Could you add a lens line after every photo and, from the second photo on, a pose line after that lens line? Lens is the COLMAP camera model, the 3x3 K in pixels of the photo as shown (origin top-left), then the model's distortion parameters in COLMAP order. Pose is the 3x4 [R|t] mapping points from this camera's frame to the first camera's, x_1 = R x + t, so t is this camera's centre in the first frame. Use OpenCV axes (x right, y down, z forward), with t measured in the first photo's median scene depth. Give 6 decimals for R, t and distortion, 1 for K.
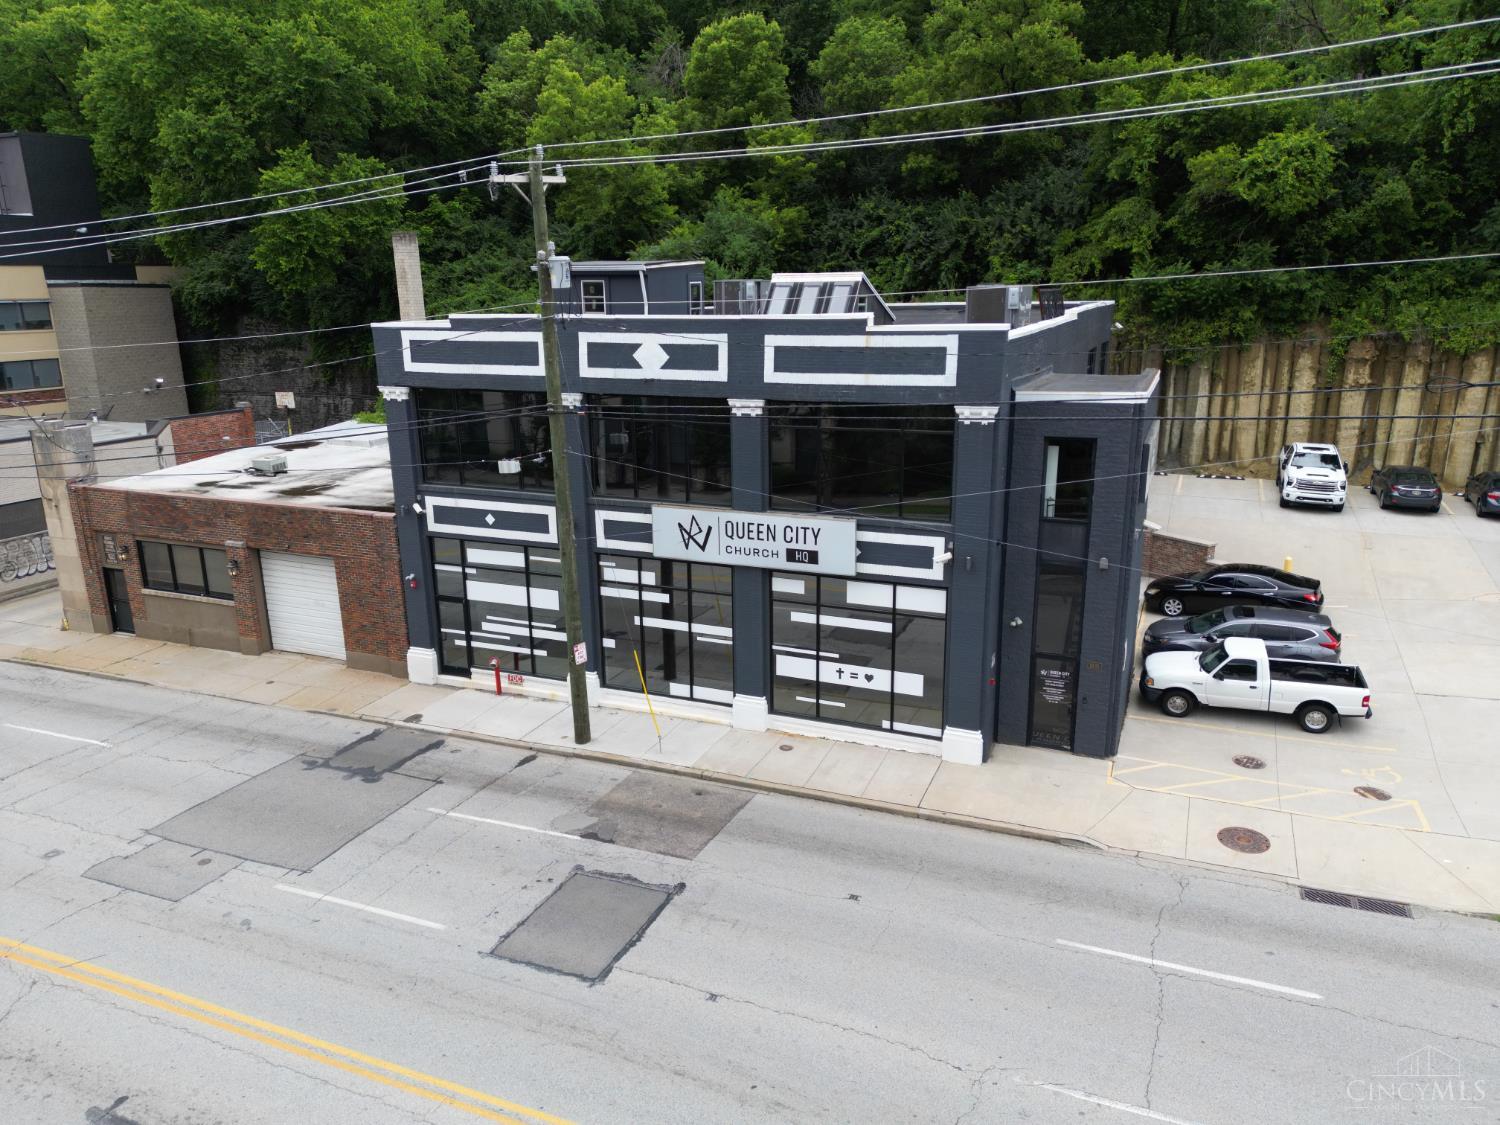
lens RADIAL K [[1060.7, 0, 757.2], [0, 1060.7, 565.8], [0, 0, 1]] dist [0.059859, -0.031183]
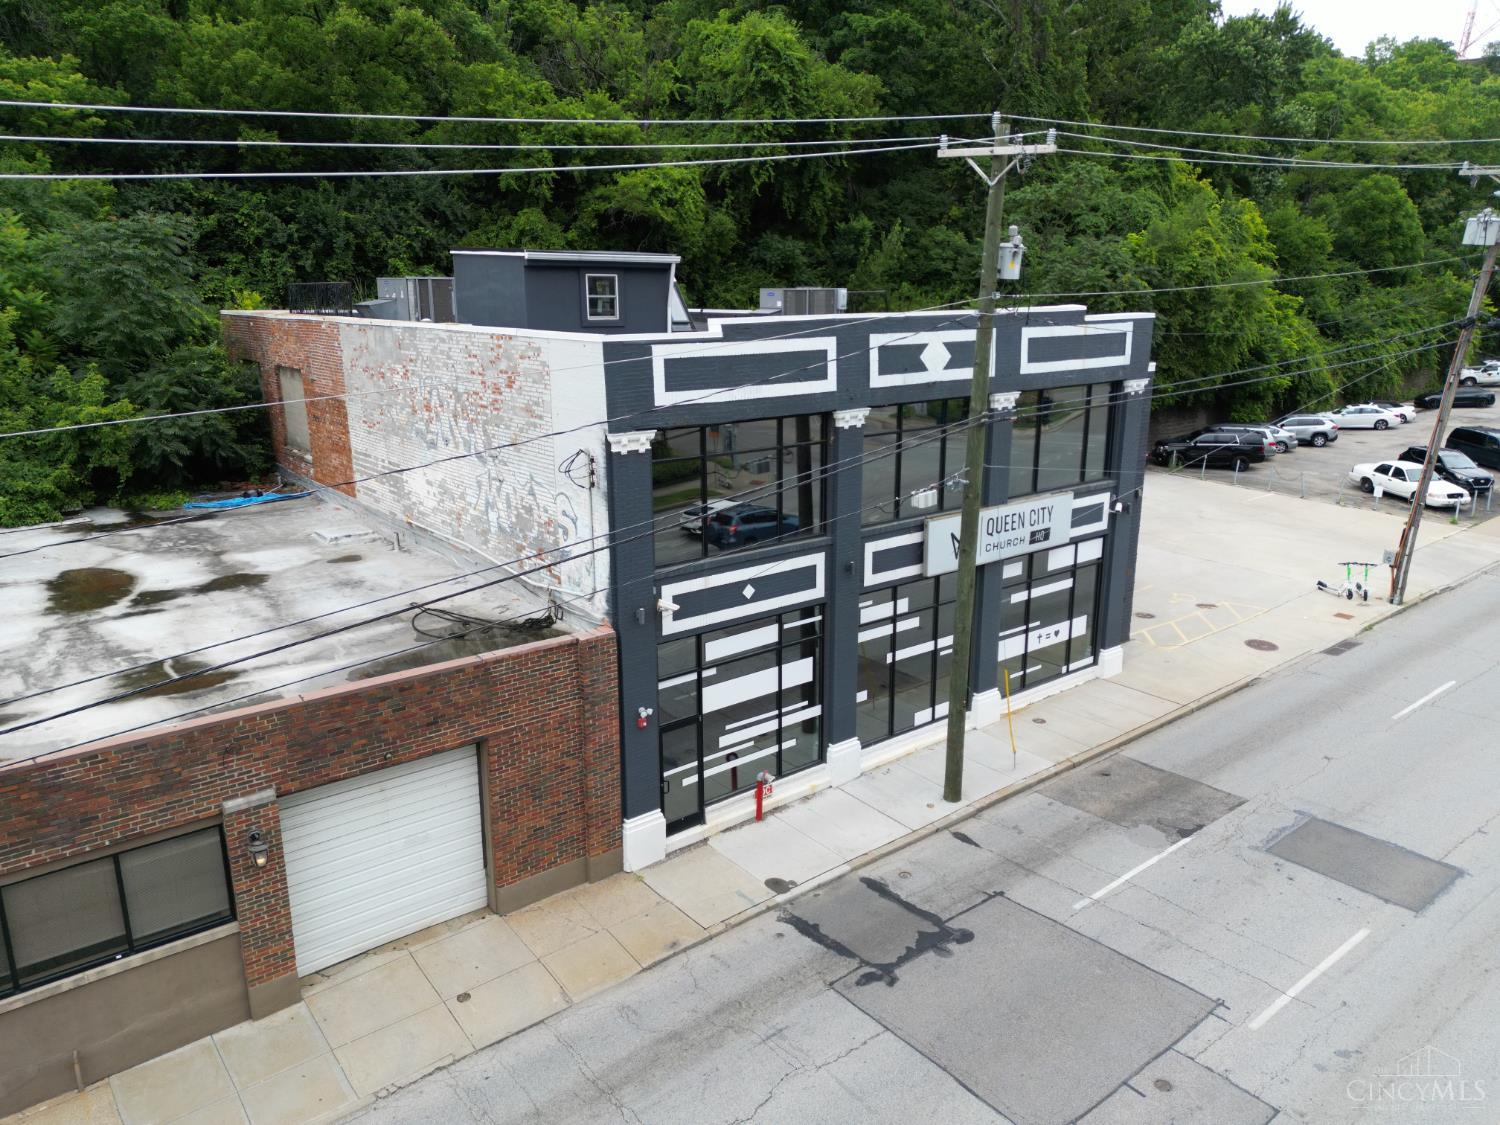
lens RADIAL K [[1060.7, 0, 751.8], [0, 1060.7, 562.8], [0, 0, 1]] dist [0.059859, -0.031183]
pose [[0.476959, -0.211028, 0.853216, -0.967976], [0.225687, 0.967606, 0.113158, -0.161531], [-0.849456, 0.138588, 0.509135, 0.679887]]
